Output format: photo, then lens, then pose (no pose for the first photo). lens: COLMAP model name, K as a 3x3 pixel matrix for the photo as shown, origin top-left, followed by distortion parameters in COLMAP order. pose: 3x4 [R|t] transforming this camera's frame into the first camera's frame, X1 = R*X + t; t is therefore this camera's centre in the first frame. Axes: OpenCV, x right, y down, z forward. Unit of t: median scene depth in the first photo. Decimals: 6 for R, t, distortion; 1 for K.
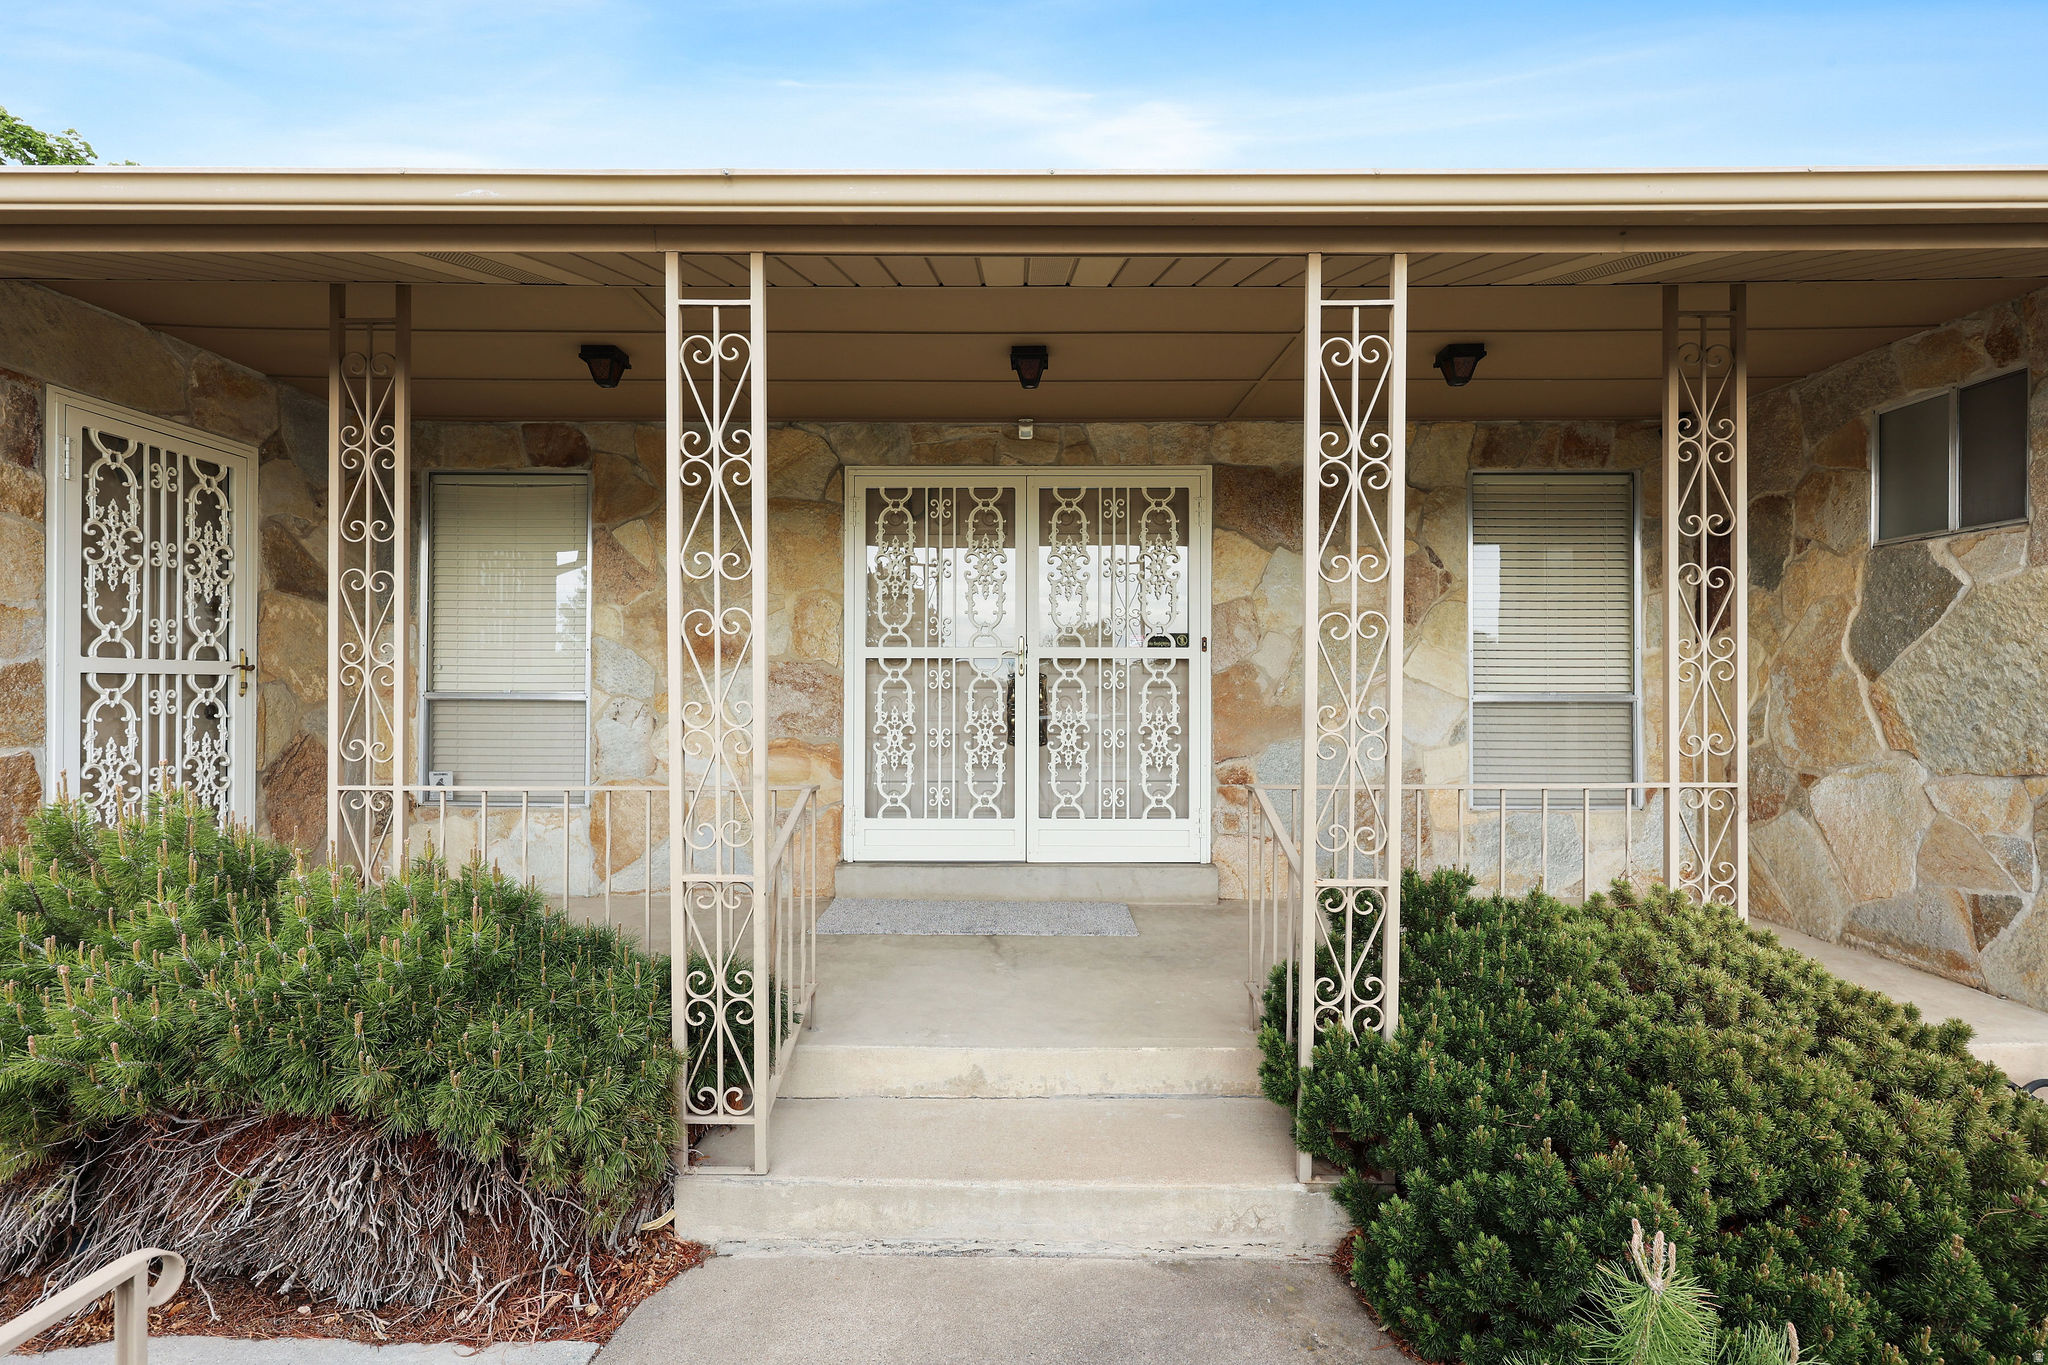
lens RADIAL K [[928.6, 0, 1016.7], [0, 928.6, 665.5], [0, 0, 1]] dist [0.000766, 0.000050]
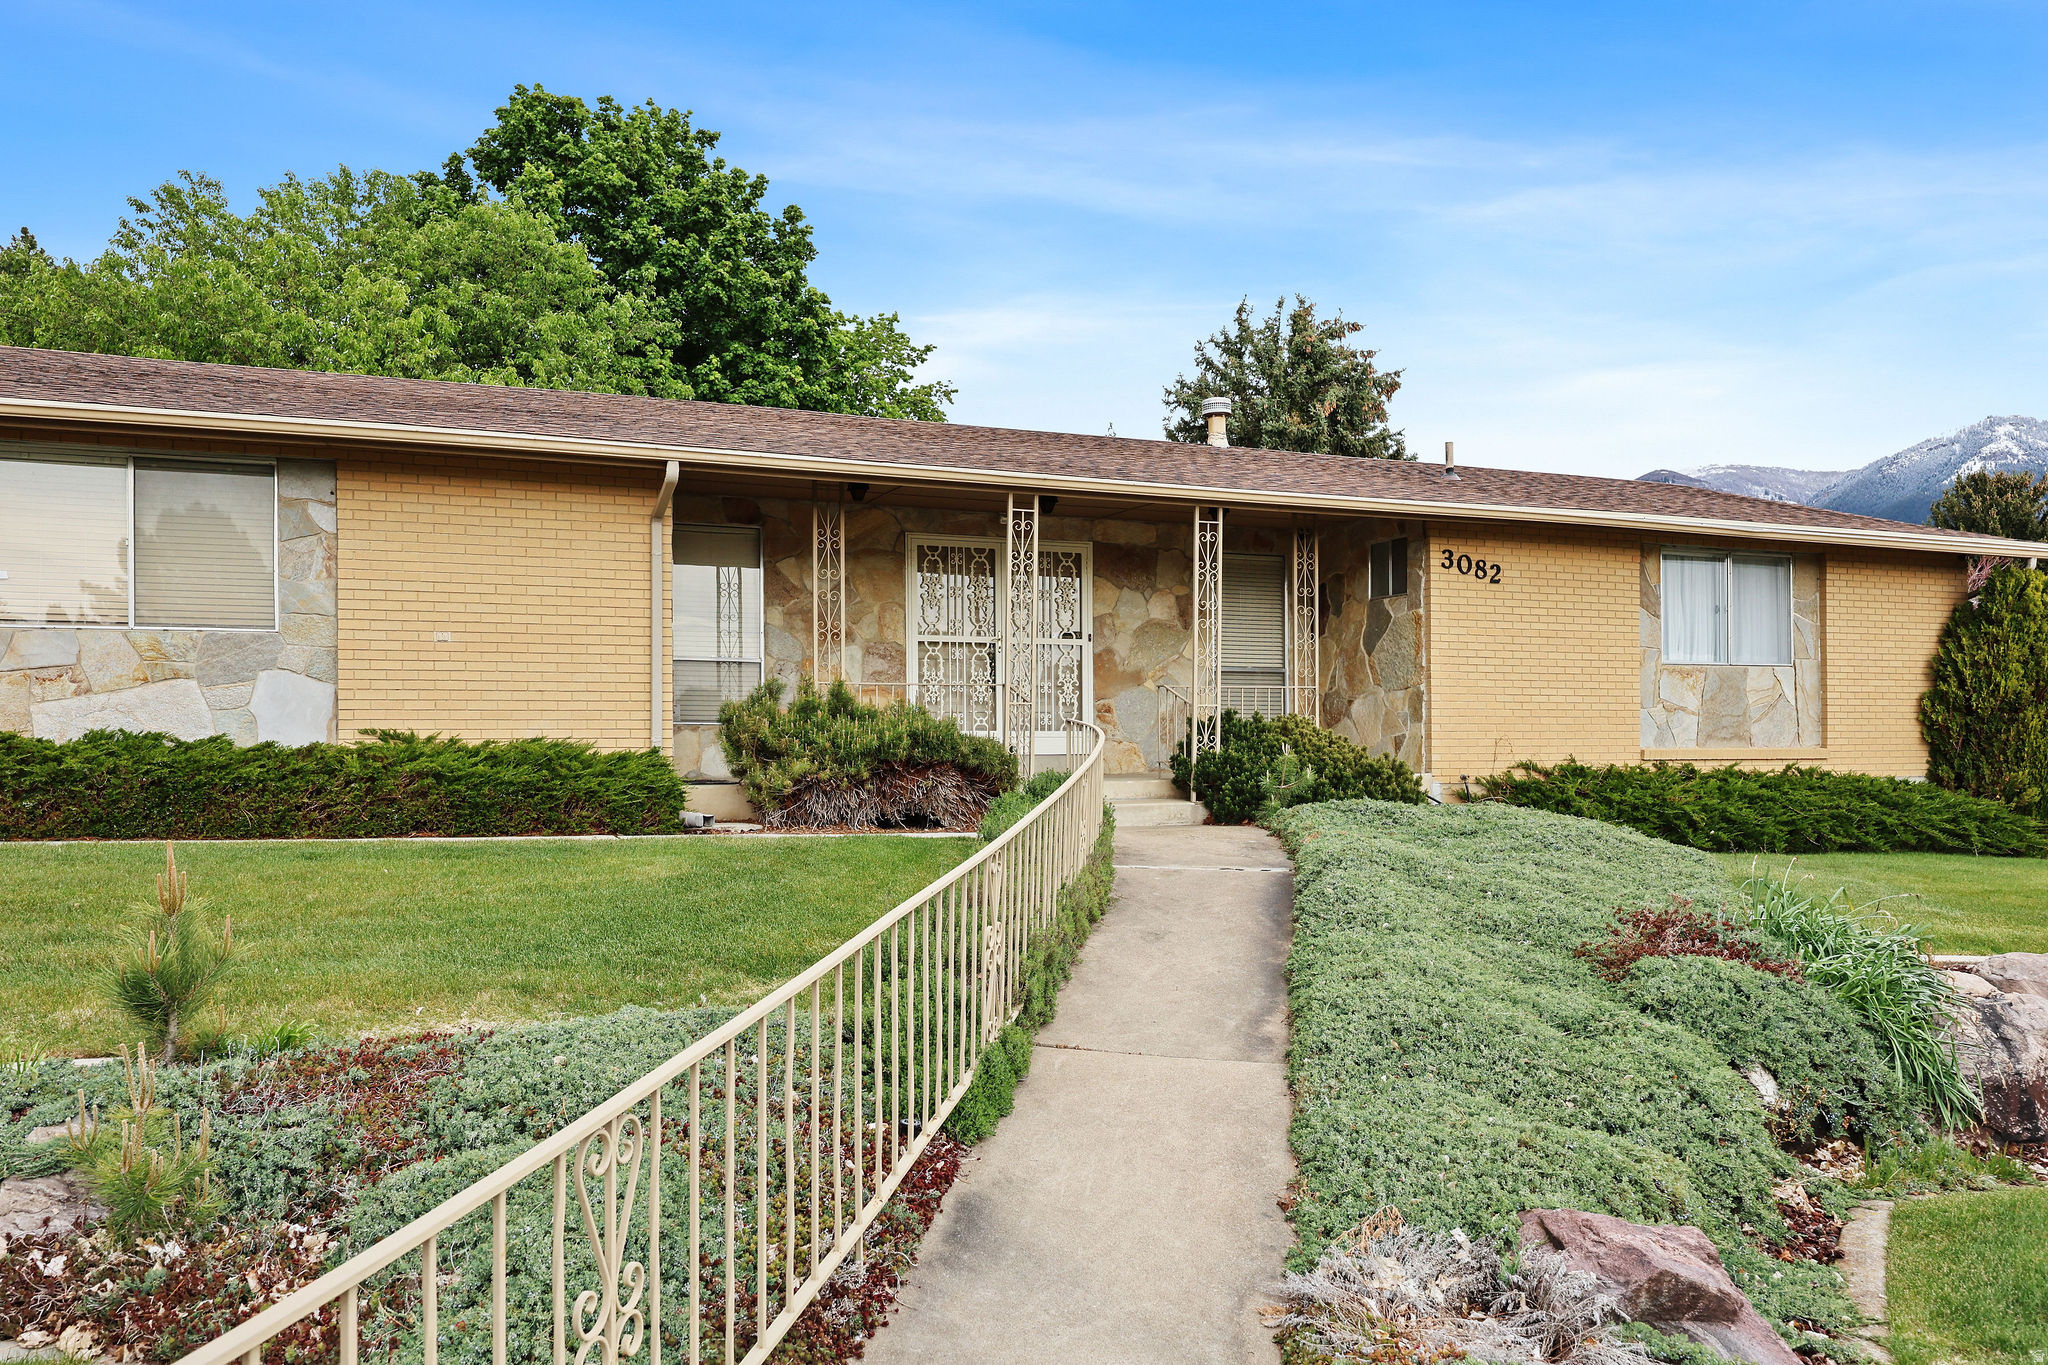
lens RADIAL K [[1543.4, 0, 1022.7], [0, 1543.4, 691.0], [0, 0, 1]] dist [-0.009172, 0.001439]
pose [[0.915746, 0.009545, 0.401644, -1.165011], [-0.001122, 0.999775, -0.021201, 0.149853], [-0.401756, 0.018964, 0.915550, -1.781527]]
